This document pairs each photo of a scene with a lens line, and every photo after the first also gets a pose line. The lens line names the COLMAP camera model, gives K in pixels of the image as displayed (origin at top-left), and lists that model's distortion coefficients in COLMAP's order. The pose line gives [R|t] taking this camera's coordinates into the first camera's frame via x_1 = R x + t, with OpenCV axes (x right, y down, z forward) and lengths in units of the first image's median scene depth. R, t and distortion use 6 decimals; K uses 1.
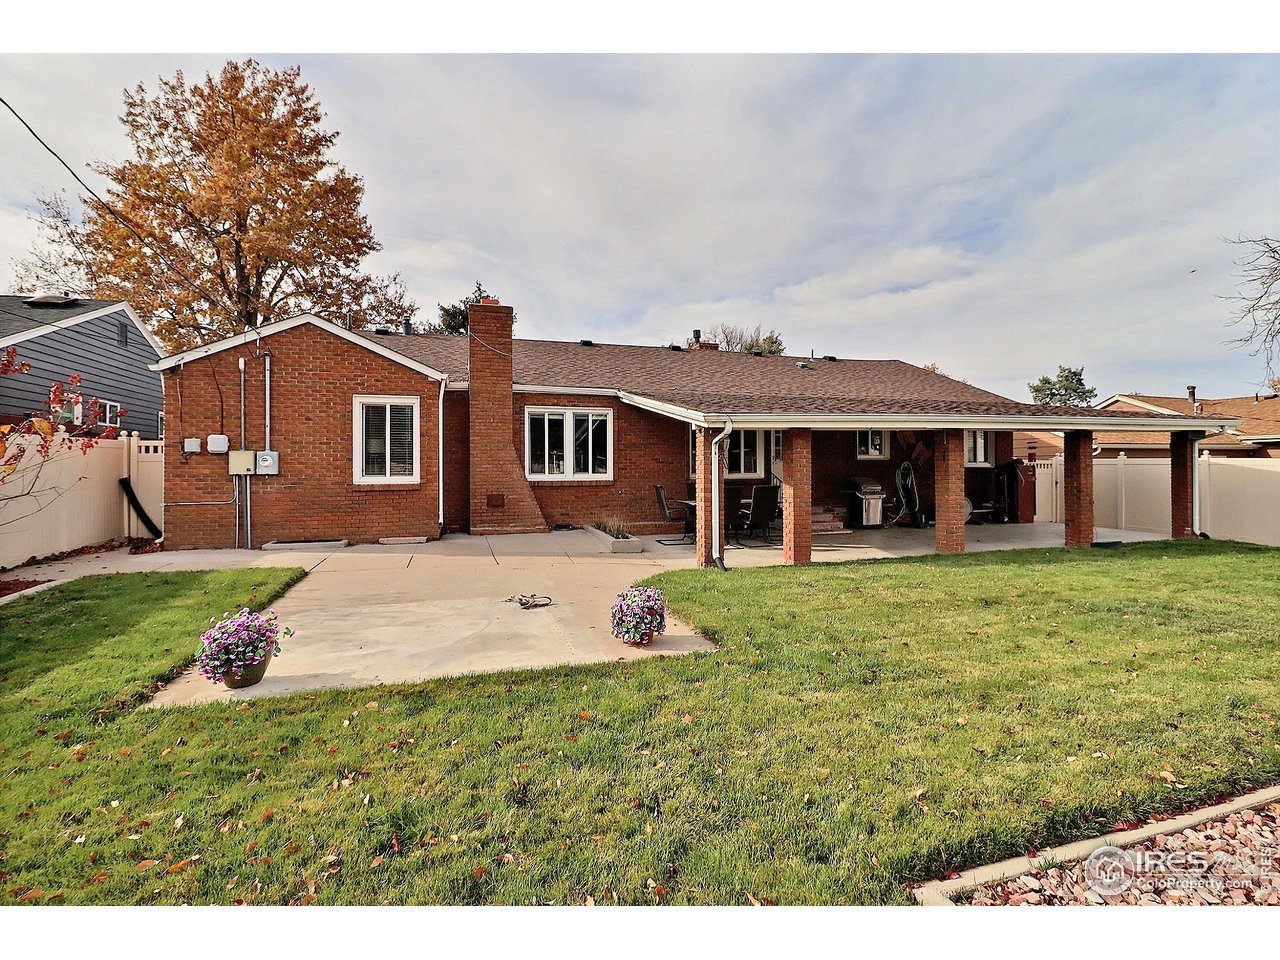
lens RADIAL K [[595.2, 0, 639.6], [0, 595.2, 473.0], [0, 0, 1]] dist [-0.000341, -0.000309]
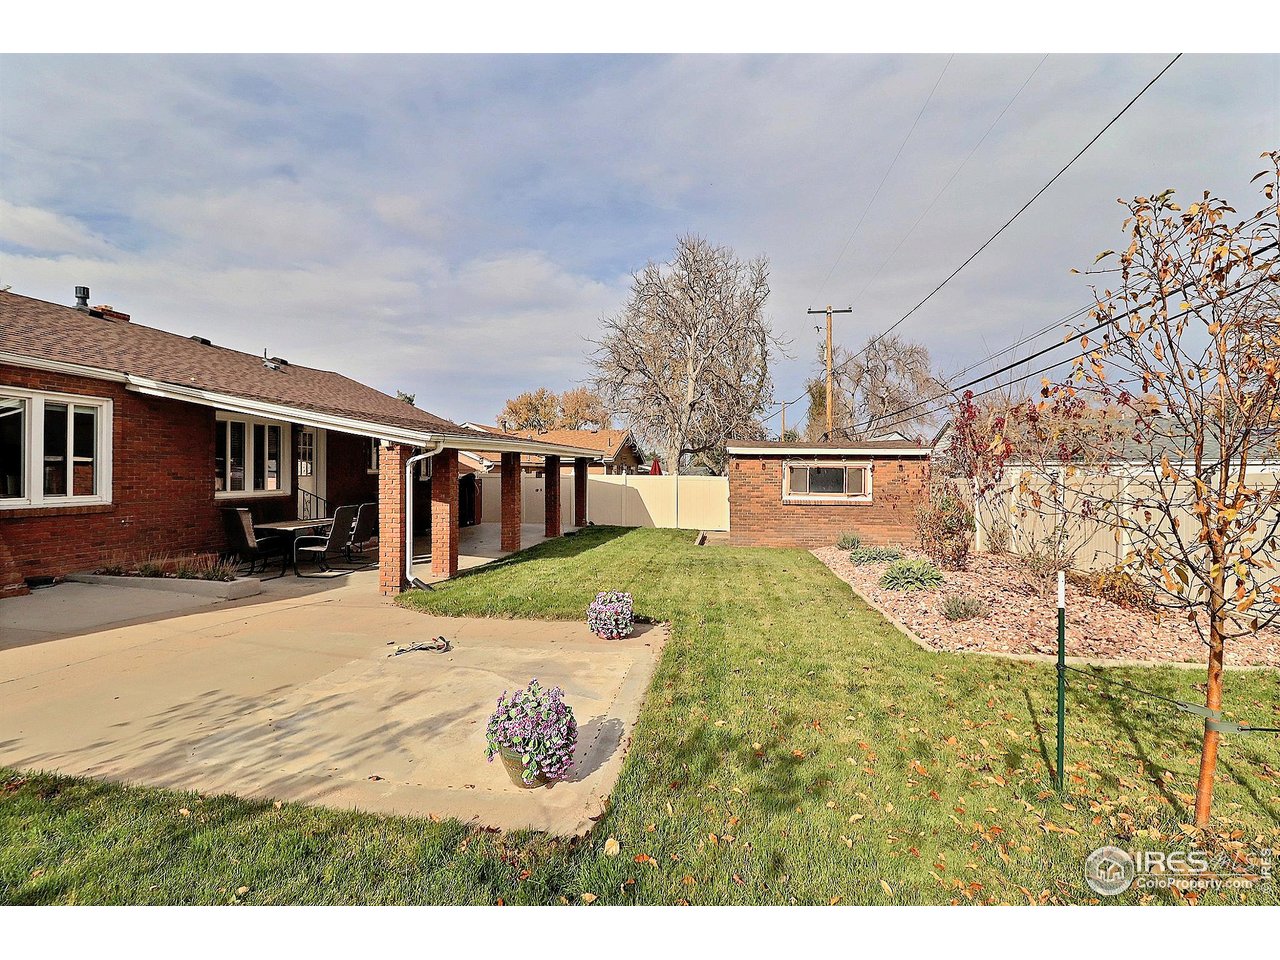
lens RADIAL K [[595.2, 0, 642.8], [0, 595.2, 476.0], [0, 0, 1]] dist [-0.000341, -0.000309]
pose [[0.456031, -0.000001, 0.889964, -0.377830], [0.007758, 0.999962, -0.003974, -0.013188], [-0.889930, 0.008717, 0.456013, 0.144151]]
